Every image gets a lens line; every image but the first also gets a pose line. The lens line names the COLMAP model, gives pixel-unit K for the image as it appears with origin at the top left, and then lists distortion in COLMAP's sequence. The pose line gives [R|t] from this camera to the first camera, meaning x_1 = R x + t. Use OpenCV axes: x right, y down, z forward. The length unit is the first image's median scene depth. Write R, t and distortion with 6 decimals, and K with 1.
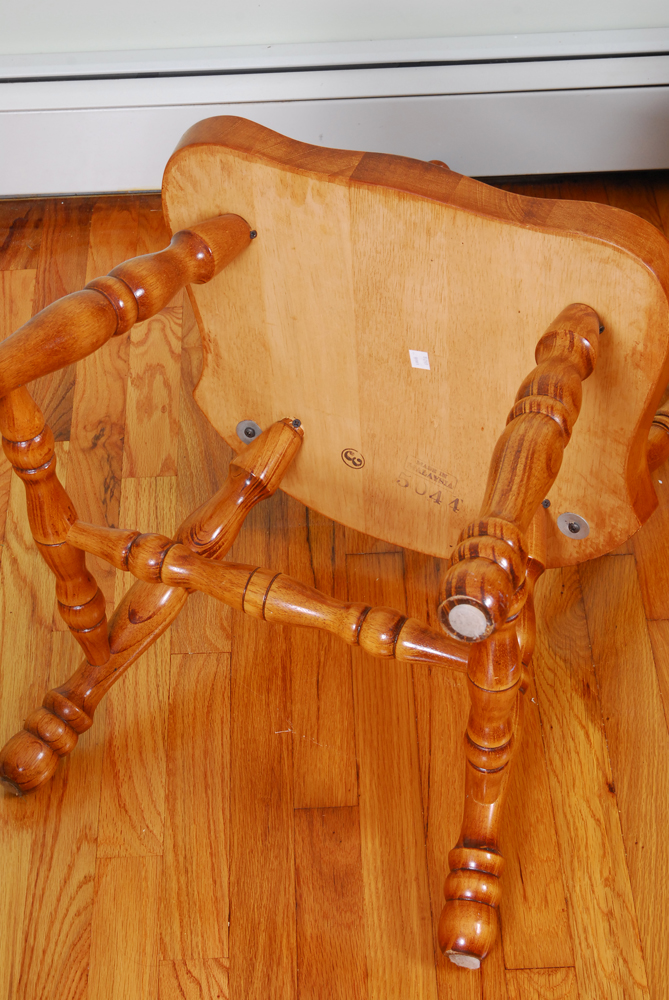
lens RADIAL K [[1946.7, 0, 353.5], [0, 1946.7, 500.7], [0, 0, 1]] dist [0.040627, -0.056849]
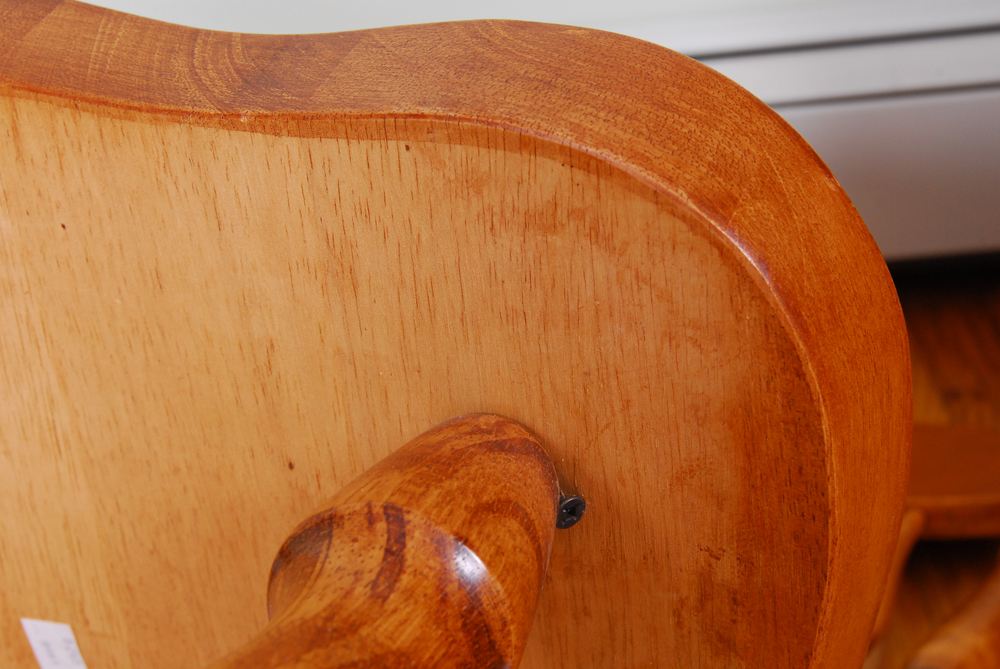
lens RADIAL K [[1946.7, 0, 494.0], [0, 1946.7, 339.4], [0, 0, 1]] dist [0.040627, -0.056849]
pose [[0.998624, -0.050150, -0.015337, 0.123191], [0.045665, 0.975344, -0.215915, -0.054701], [0.025787, 0.214918, 0.976292, 0.748208]]
